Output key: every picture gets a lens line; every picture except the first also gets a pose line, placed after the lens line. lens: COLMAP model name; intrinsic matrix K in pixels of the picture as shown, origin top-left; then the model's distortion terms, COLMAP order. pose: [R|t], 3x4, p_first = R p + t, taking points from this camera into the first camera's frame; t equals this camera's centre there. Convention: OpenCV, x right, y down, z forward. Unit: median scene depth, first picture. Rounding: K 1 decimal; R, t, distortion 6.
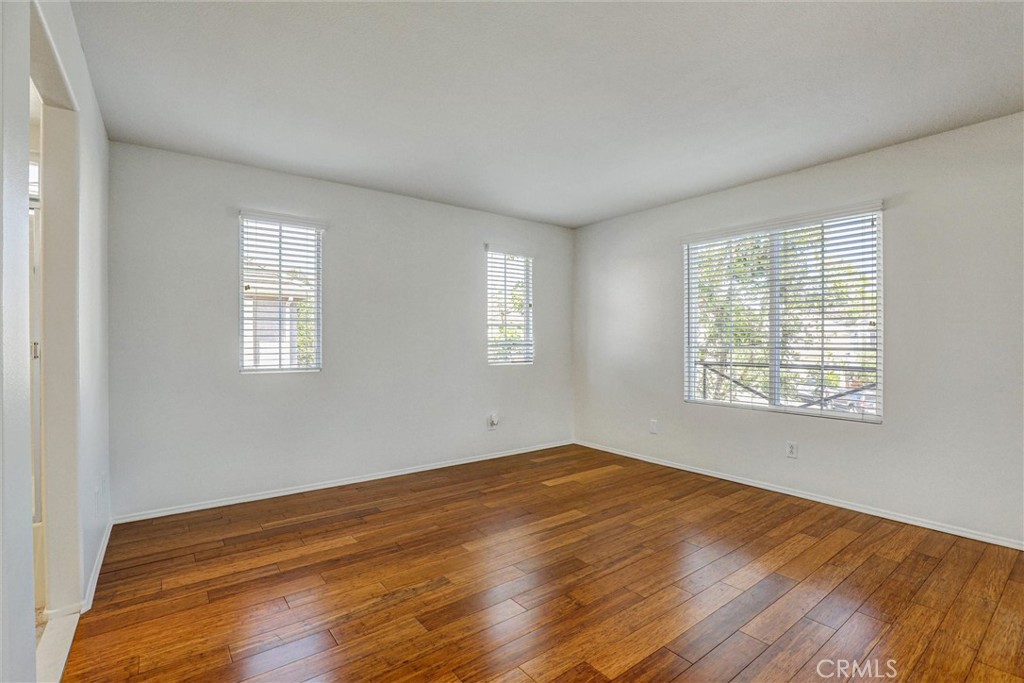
lens RADIAL K [[467.8, 0, 513.6], [0, 467.8, 341.5], [0, 0, 1]] dist [-0.001063, -0.000043]
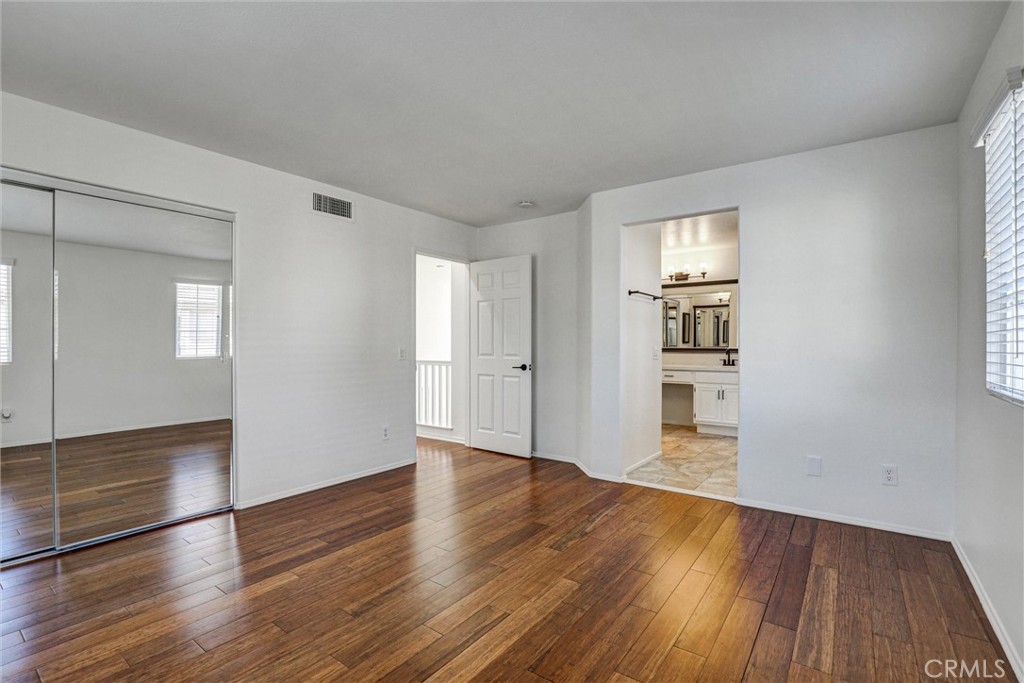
lens RADIAL K [[467.8, 0, 510.6], [0, 467.8, 343.4], [0, 0, 1]] dist [-0.001063, -0.000043]
pose [[-0.959874, 0.002108, -0.280422, 0.266479], [0.001550, 0.999996, 0.002214, 0.000668], [0.280426, 0.001690, -0.959874, 1.952041]]
